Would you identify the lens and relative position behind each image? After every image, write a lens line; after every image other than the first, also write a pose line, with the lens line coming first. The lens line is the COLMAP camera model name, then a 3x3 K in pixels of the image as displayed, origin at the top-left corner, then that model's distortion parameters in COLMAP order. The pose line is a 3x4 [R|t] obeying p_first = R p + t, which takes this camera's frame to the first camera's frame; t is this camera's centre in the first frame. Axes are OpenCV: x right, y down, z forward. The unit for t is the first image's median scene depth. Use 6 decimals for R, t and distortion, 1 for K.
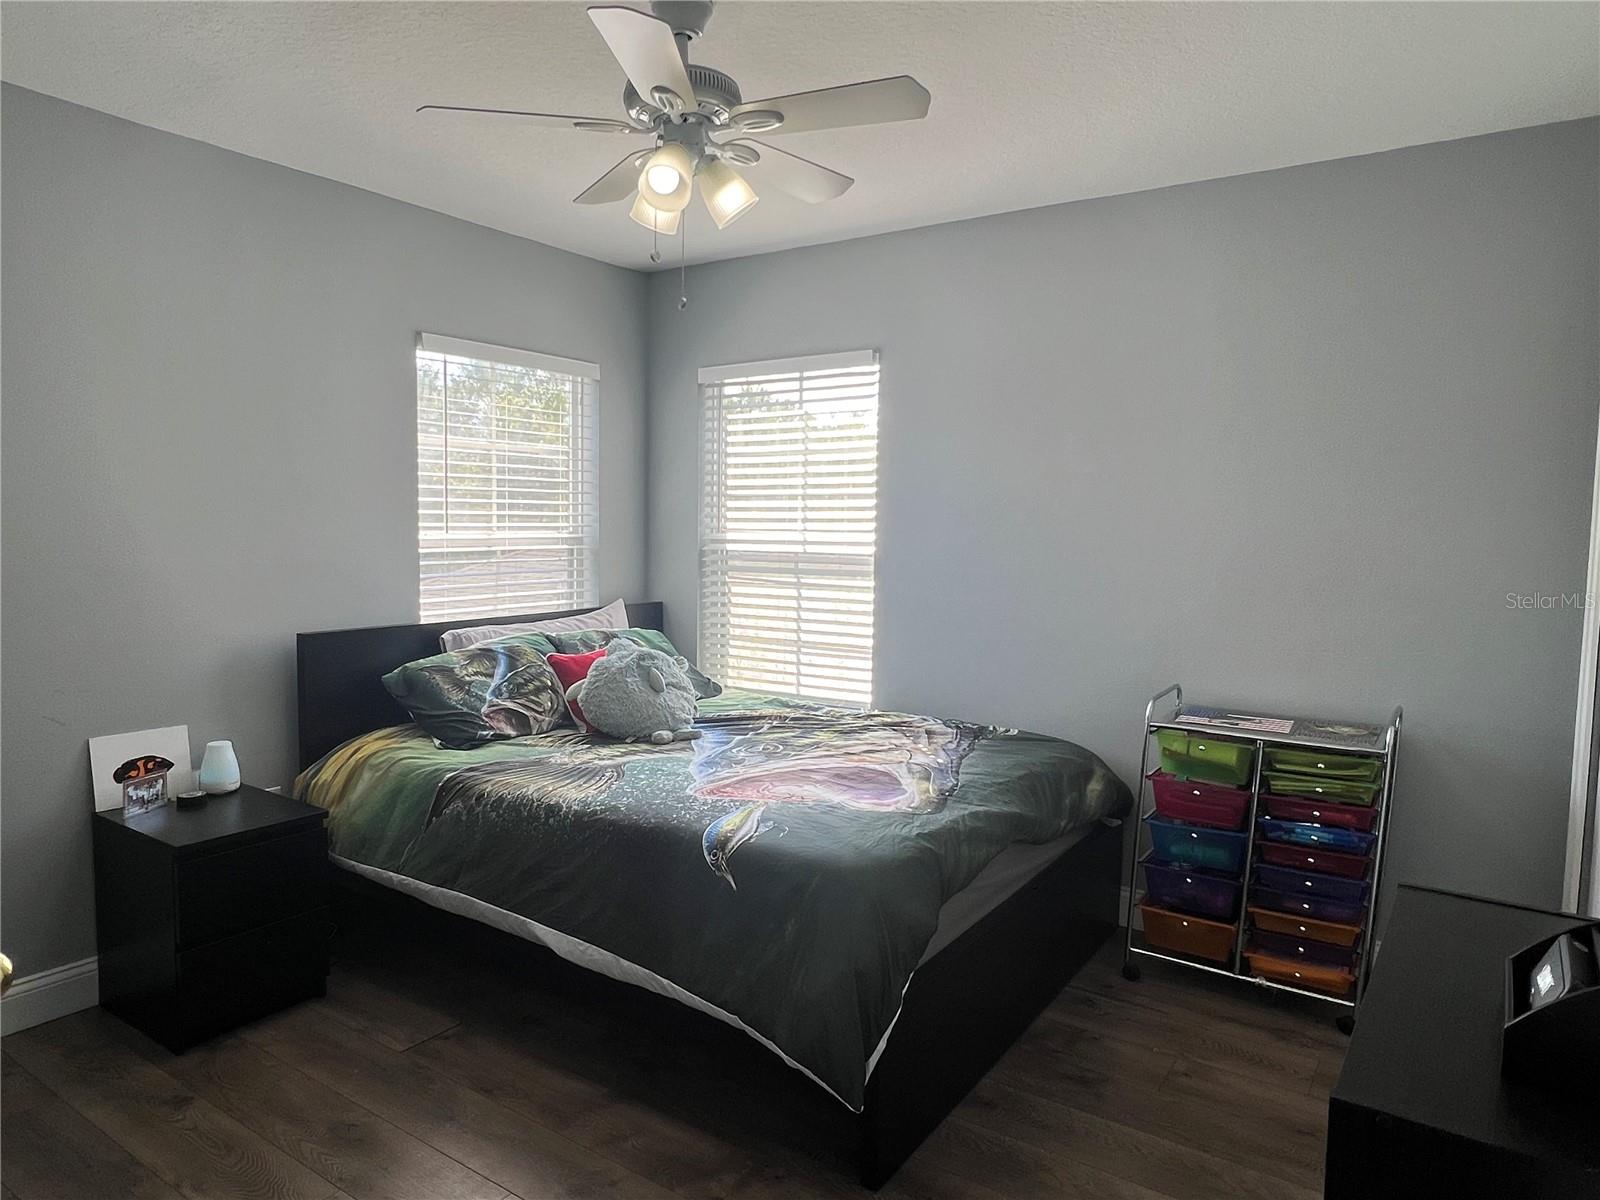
lens RADIAL K [[1001.3, 0, 801.0], [0, 1001.3, 604.5], [0, 0, 1]] dist [-0.000849, -0.000051]
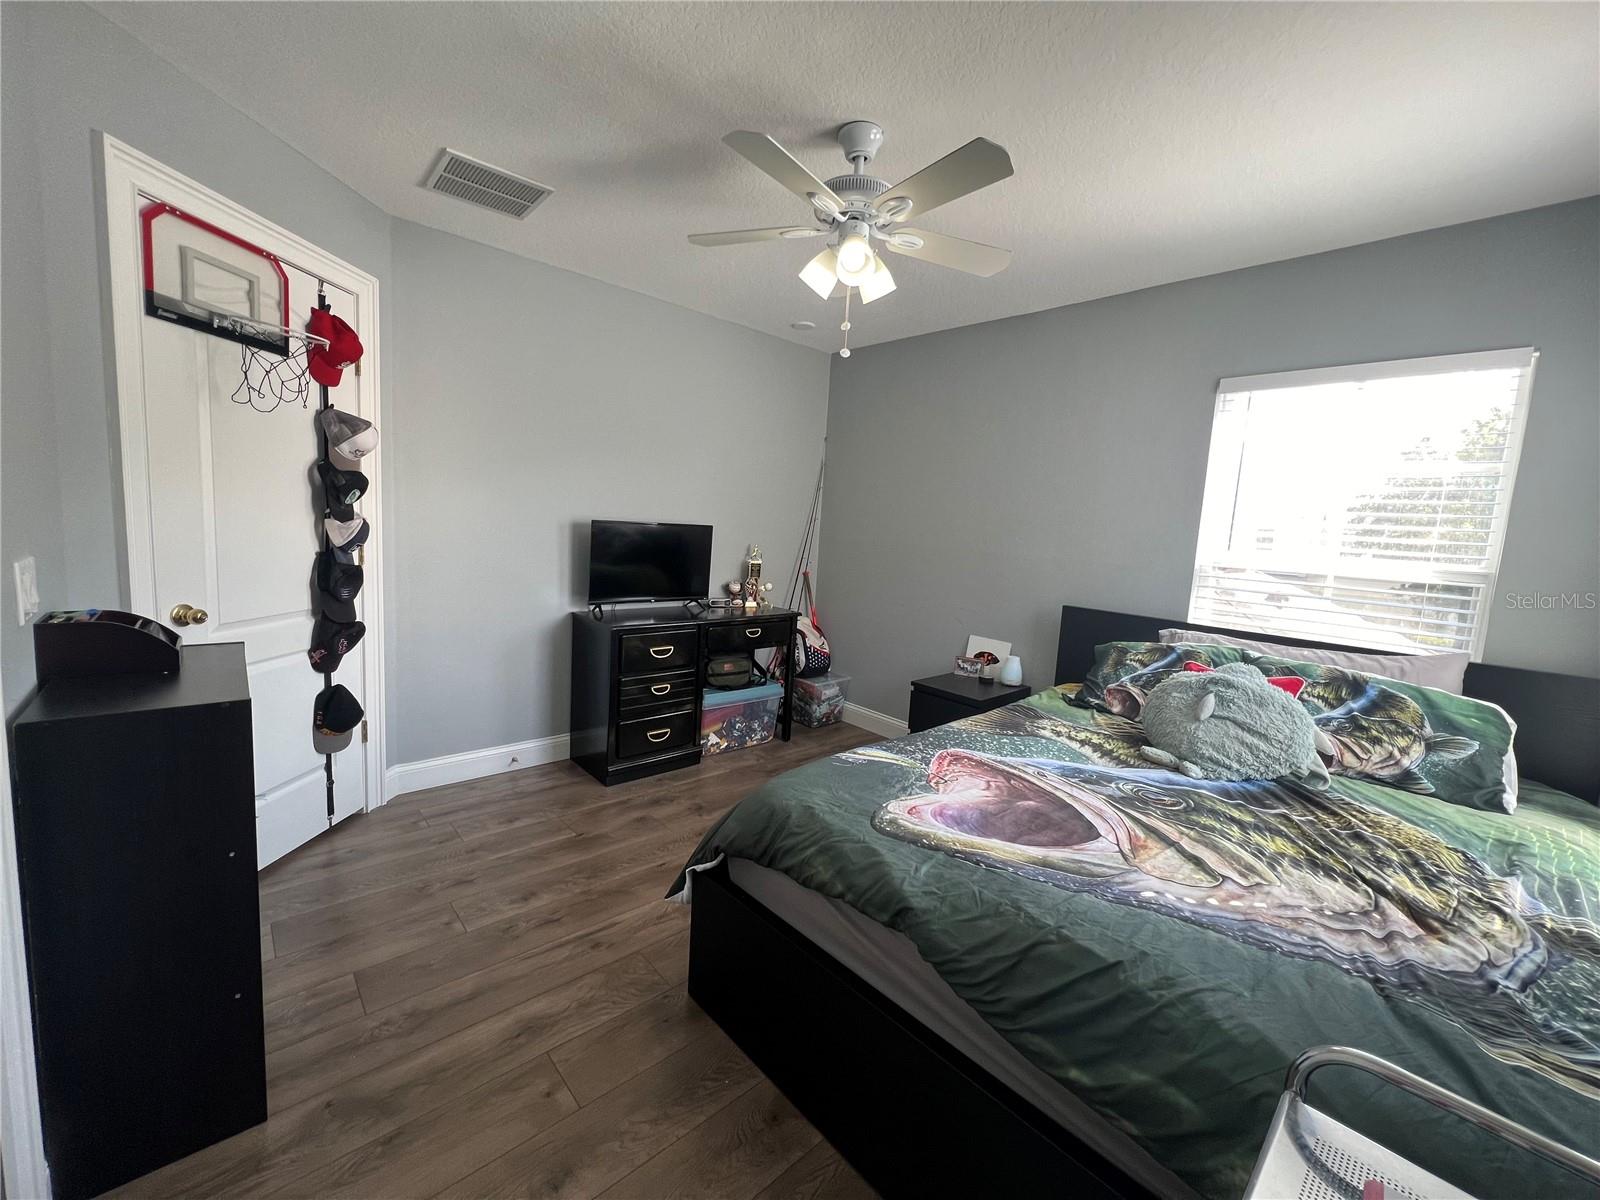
lens RADIAL K [[639.1, 0, 801.2], [0, 639.1, 596.4], [0, 0, 1]] dist [0.000395, 0.000006]
pose [[-0.223432, 0.087407, -0.970792, 0.610518], [-0.147781, 0.981420, 0.122377, -0.050504], [0.963452, 0.170807, -0.206364, 0.903775]]
